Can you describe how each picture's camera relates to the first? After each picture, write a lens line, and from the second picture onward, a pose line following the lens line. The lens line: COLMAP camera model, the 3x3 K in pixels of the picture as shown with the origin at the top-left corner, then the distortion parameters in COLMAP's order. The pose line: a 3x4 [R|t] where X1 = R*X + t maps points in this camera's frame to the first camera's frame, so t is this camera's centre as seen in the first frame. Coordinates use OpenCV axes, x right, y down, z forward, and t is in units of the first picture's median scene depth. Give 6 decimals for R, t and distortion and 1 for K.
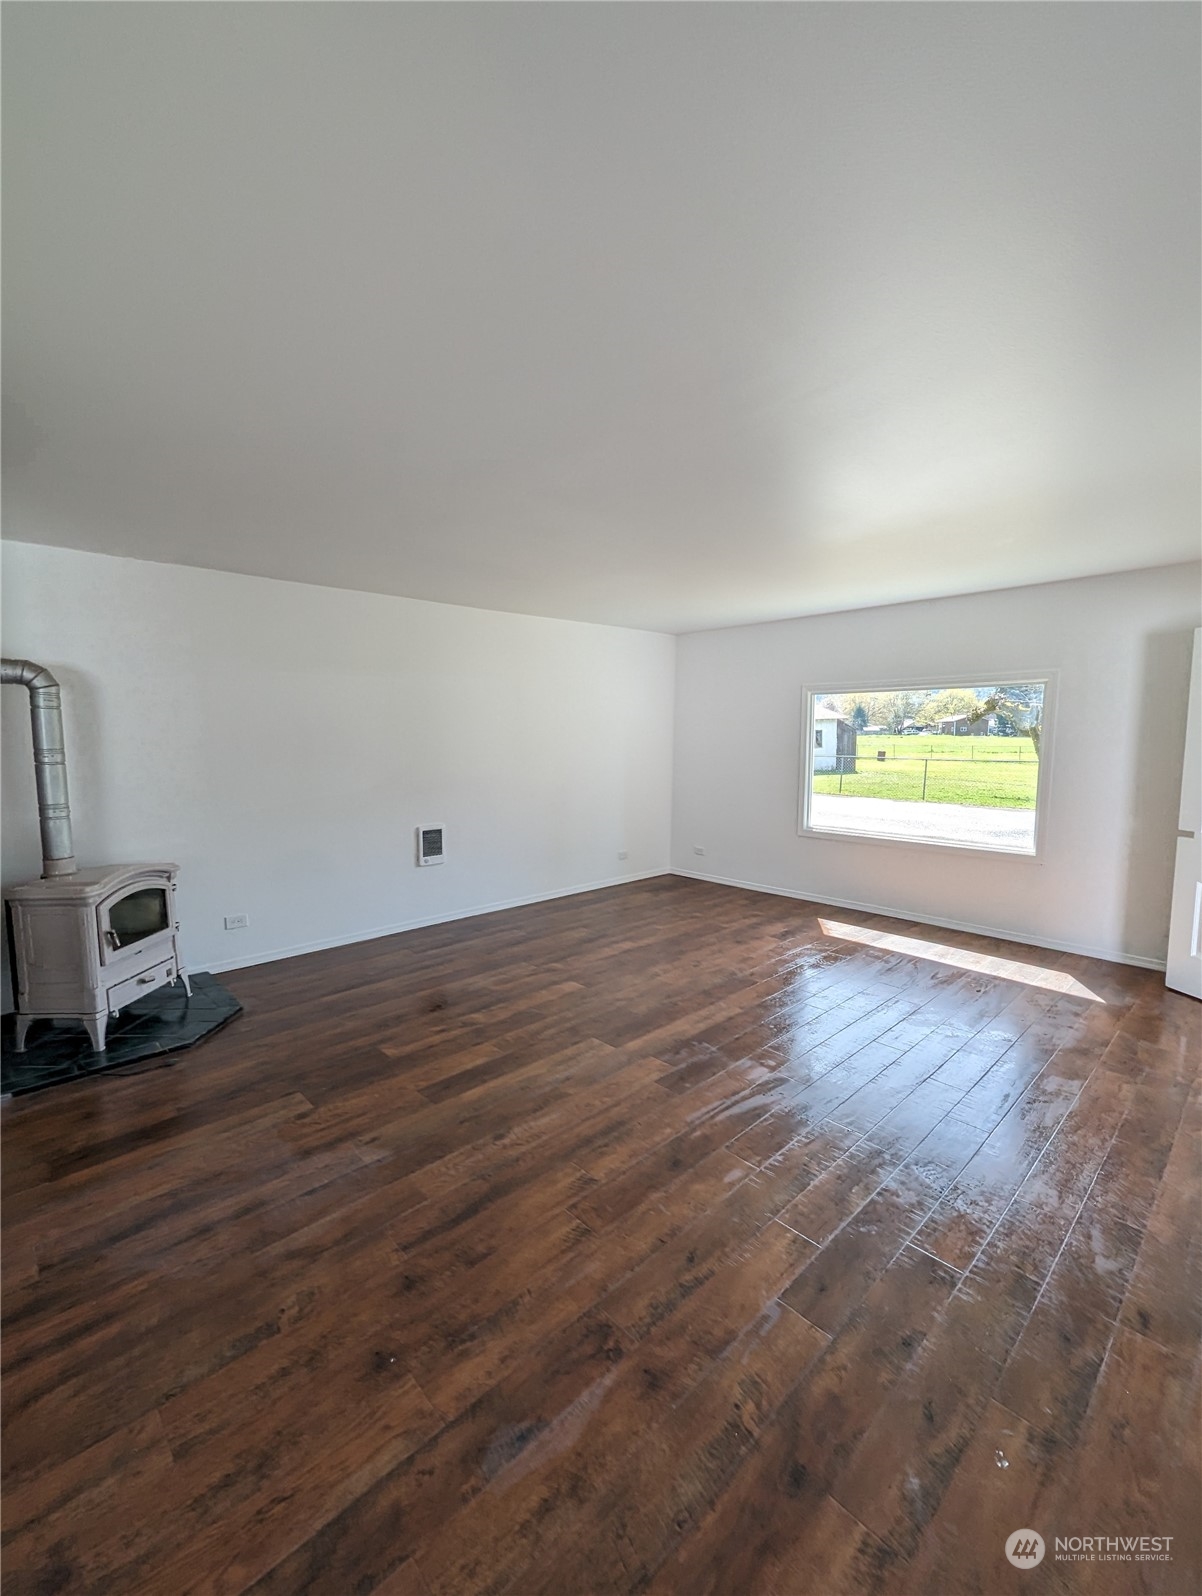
lens RADIAL K [[637.8, 0, 601.6], [0, 637.8, 796.6], [0, 0, 1]] dist [-0.001818, -0.000073]
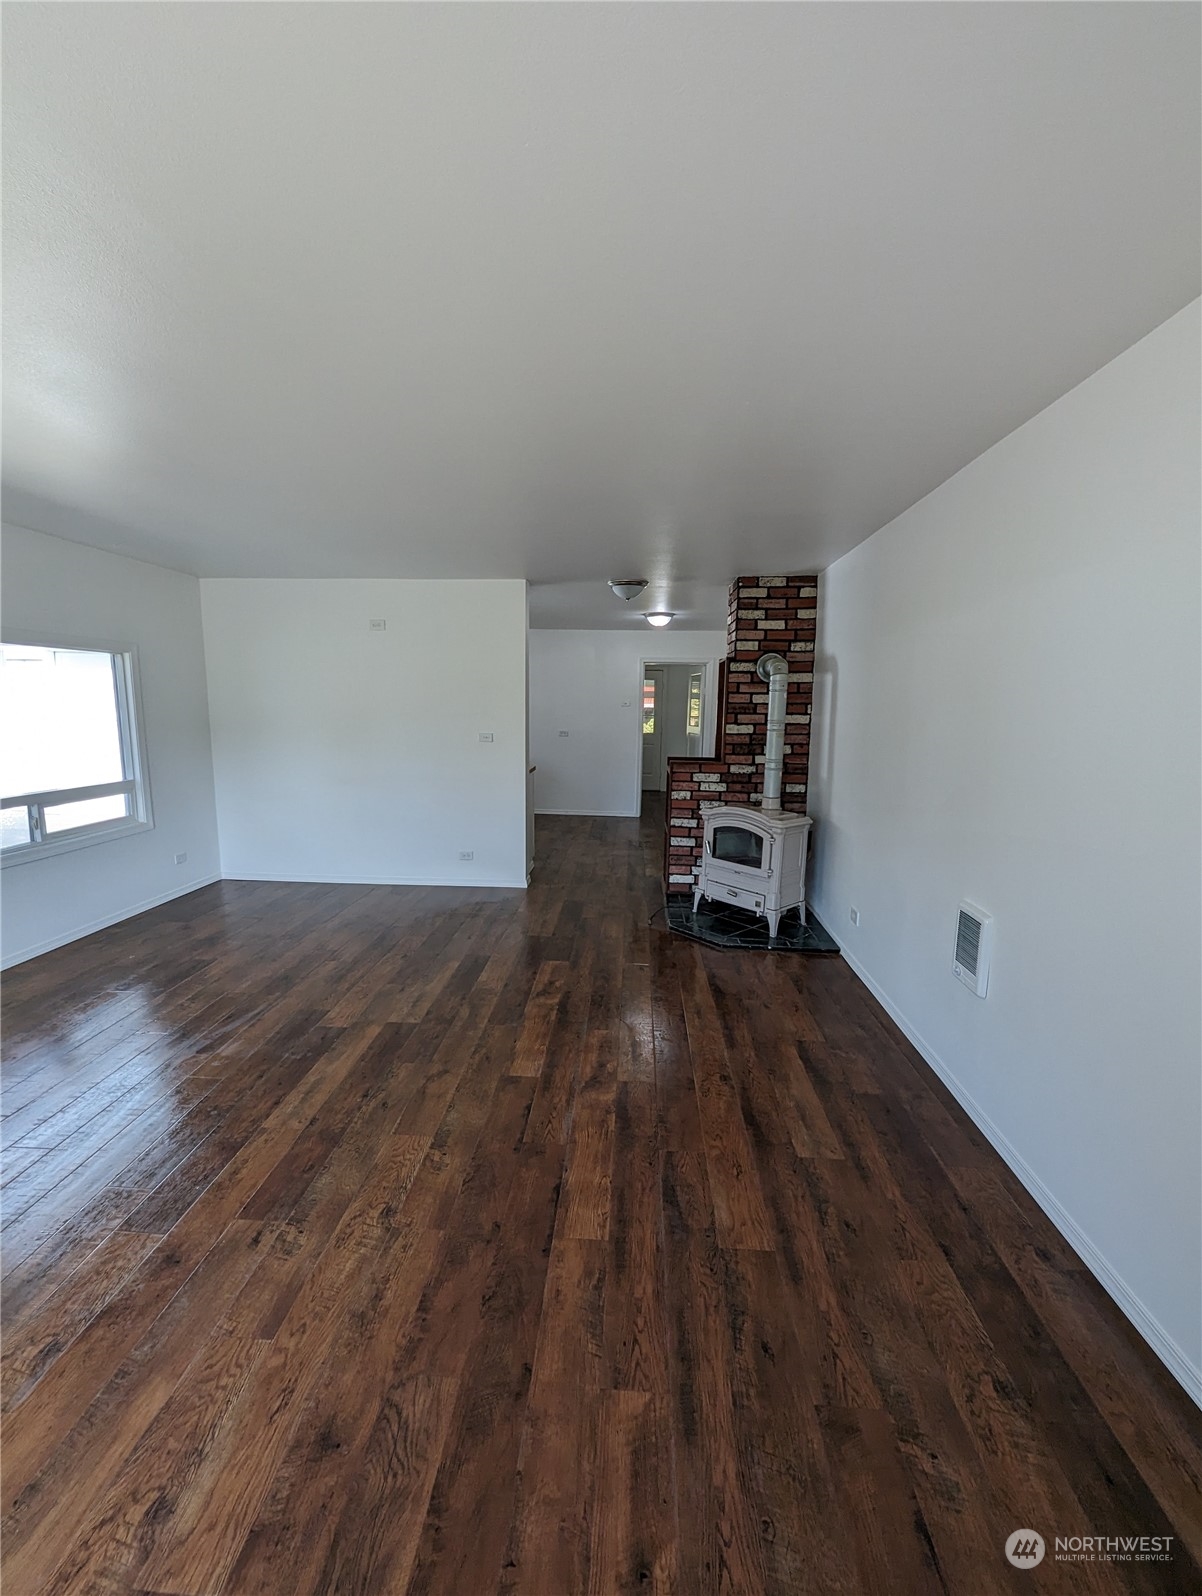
lens RADIAL K [[637.8, 0, 599.9], [0, 637.8, 799.2], [0, 0, 1]] dist [-0.001818, -0.000073]
pose [[-0.711821, 0.091107, -0.696427, 0.393316], [-0.087811, 0.972228, 0.216939, -0.173285], [0.696850, 0.215576, -0.684052, 1.592825]]
